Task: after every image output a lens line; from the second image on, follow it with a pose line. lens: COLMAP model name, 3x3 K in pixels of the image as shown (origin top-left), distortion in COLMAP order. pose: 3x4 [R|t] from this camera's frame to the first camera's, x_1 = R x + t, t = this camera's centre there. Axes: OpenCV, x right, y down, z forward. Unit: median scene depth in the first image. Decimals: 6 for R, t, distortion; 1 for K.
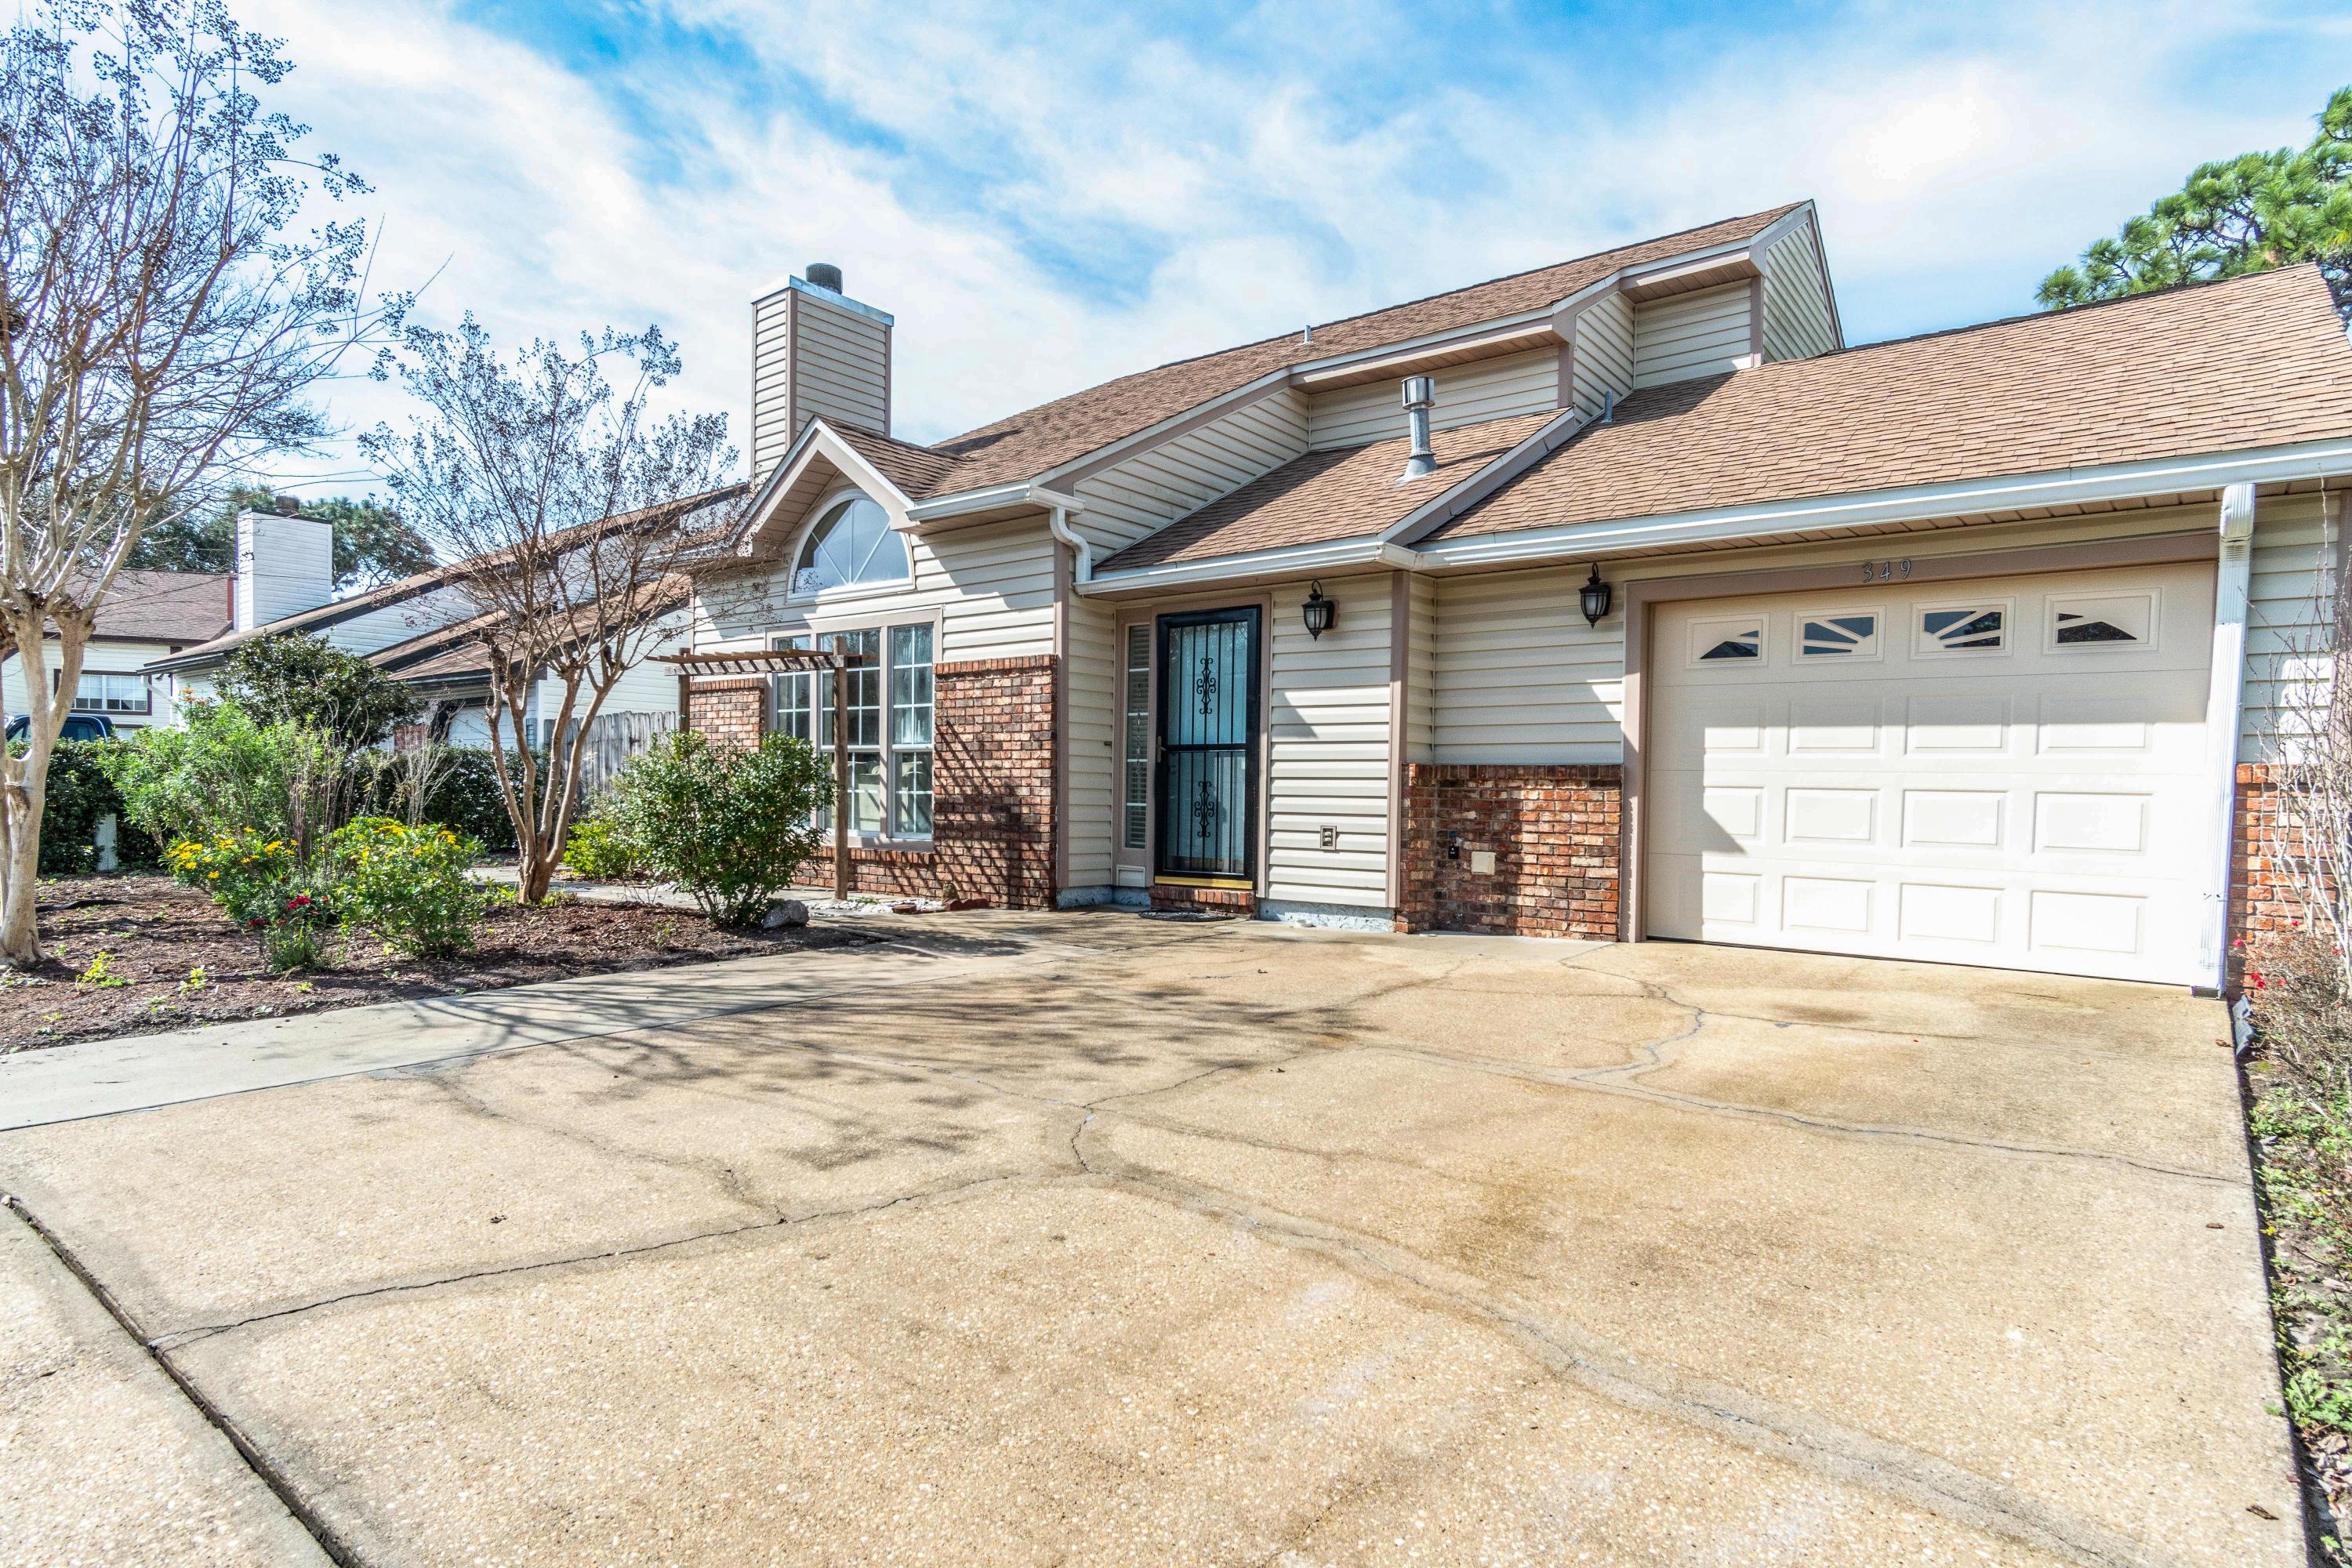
lens RADIAL K [[1244.2, 0, 1193.9], [0, 1244.2, 783.1], [0, 0, 1]] dist [0.002292, 0.004216]
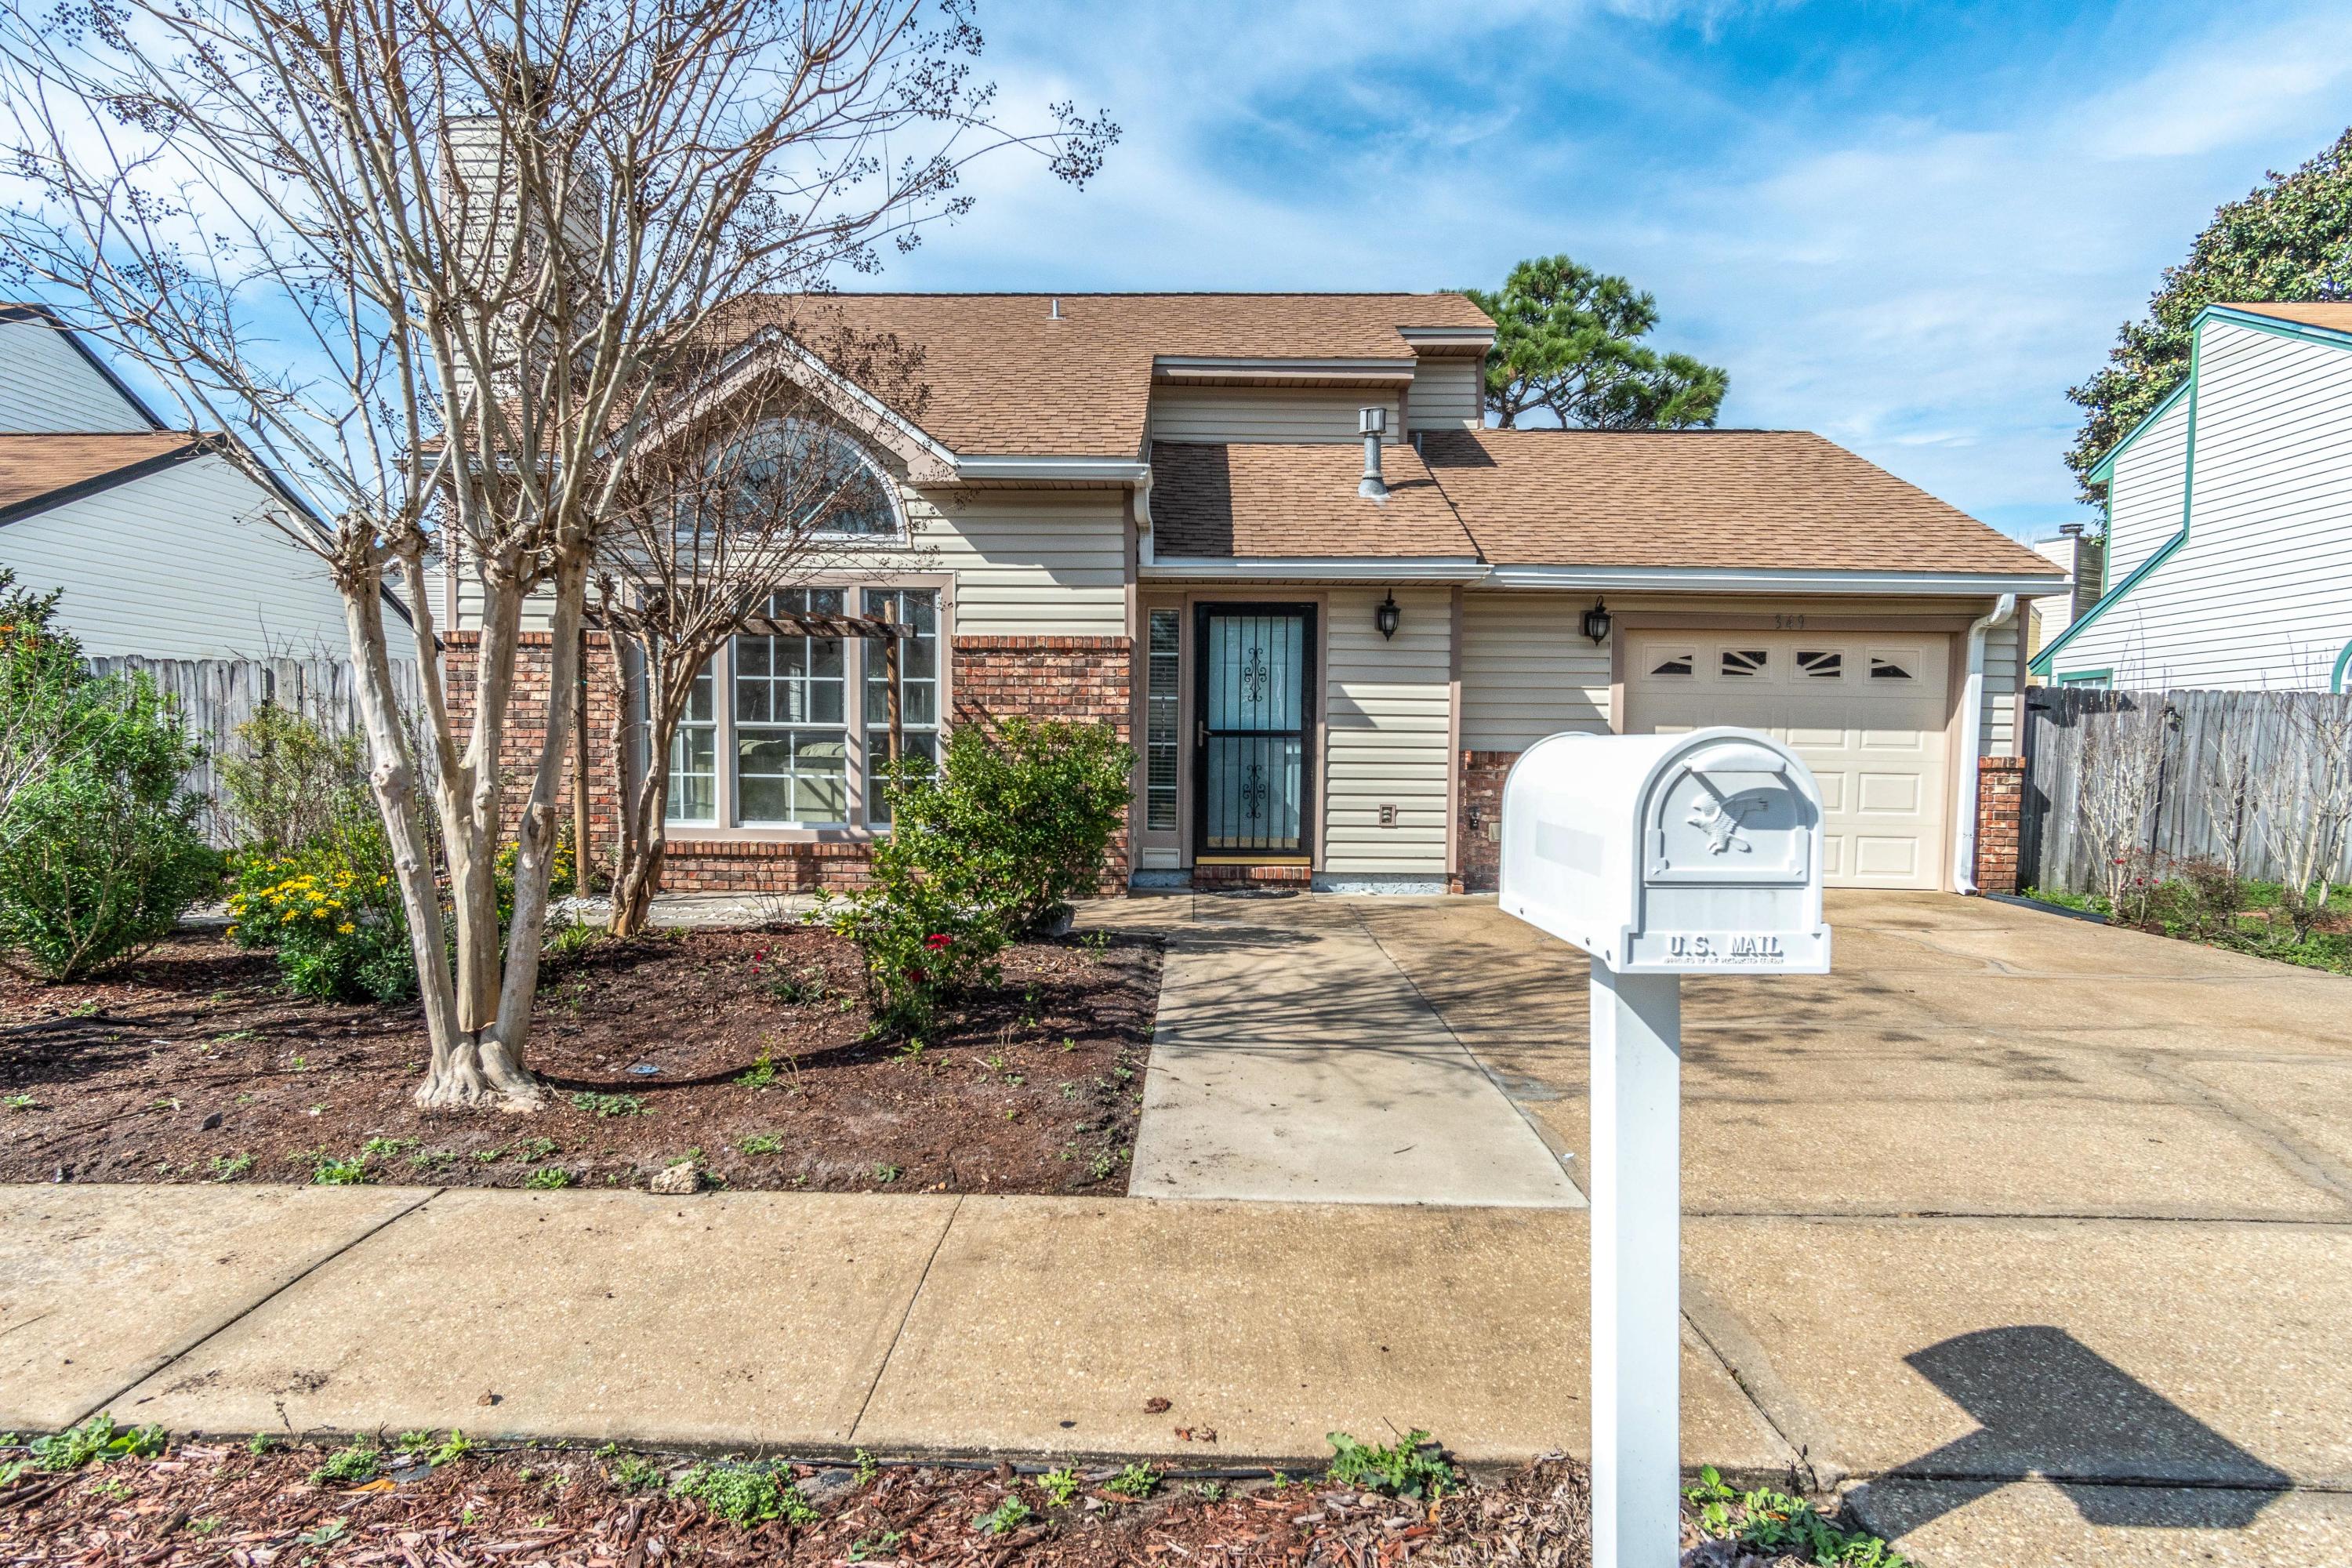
lens RADIAL K [[1244.2, 0, 1184.6], [0, 1244.2, 800.4], [0, 0, 1]] dist [0.002292, 0.004216]
pose [[0.804623, -0.023374, 0.593326, -0.686070], [-0.001886, 0.999119, 0.041916, -0.016434], [-0.593784, -0.034846, 0.803870, 0.188782]]
